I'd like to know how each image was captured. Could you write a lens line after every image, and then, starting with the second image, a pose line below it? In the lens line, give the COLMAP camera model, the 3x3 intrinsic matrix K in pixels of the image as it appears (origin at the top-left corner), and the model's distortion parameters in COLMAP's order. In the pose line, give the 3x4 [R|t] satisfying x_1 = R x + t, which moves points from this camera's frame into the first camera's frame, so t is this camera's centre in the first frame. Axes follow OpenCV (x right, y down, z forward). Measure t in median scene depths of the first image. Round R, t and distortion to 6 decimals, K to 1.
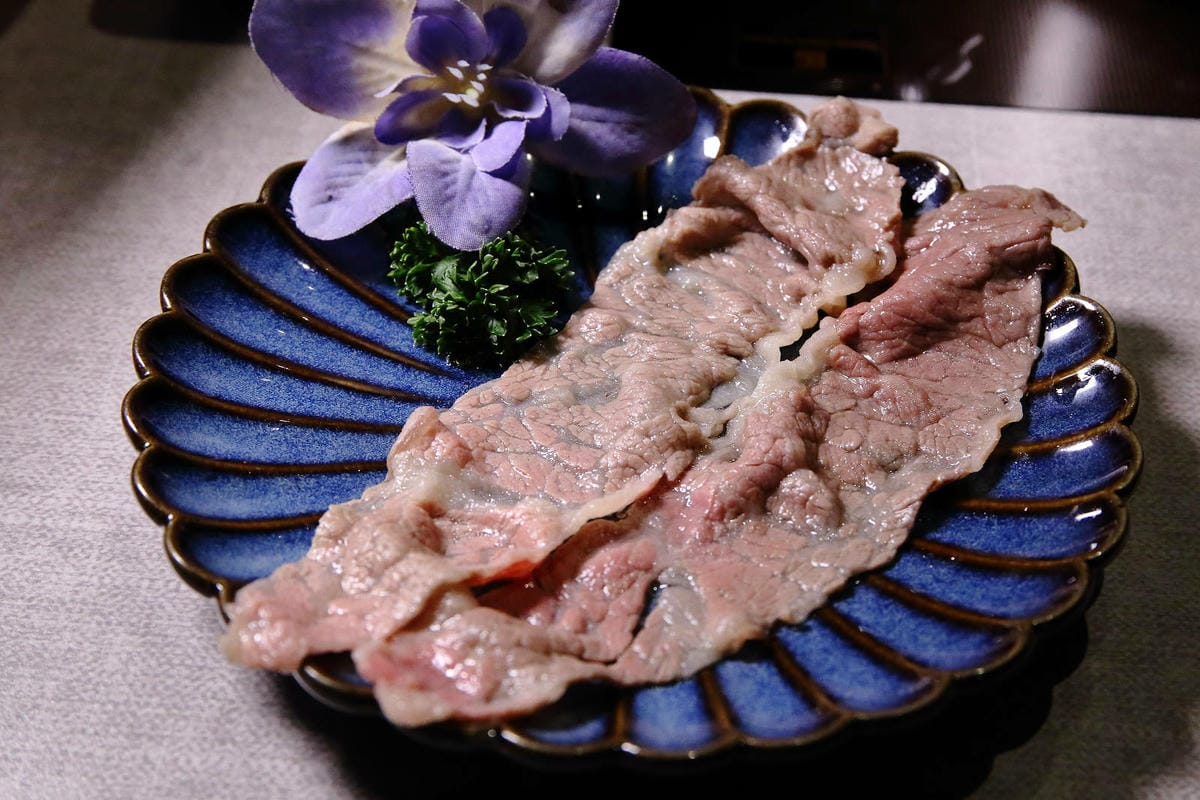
lens RADIAL K [[2422.2, 0, 599.9], [0, 2422.2, 399.5], [0, 0, 1]] dist [0.099342, 0.000000]
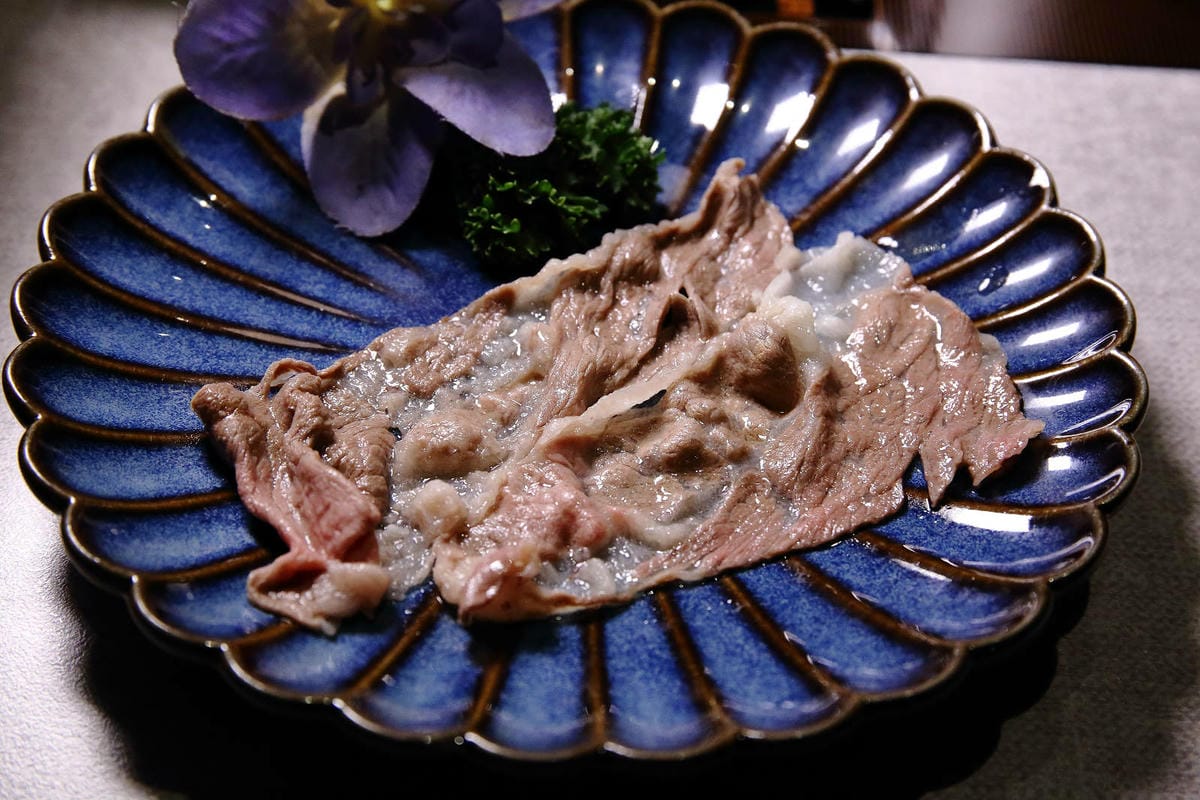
lens RADIAL K [[2422.2, 0, 600.2], [0, 2422.2, 400.3], [0, 0, 1]] dist [0.099342, 0.000000]
pose [[0.997487, -0.036188, 0.060911, -0.035183], [0.033929, 0.998712, 0.037719, -0.012485], [-0.062198, -0.035558, 0.997430, 0.112313]]
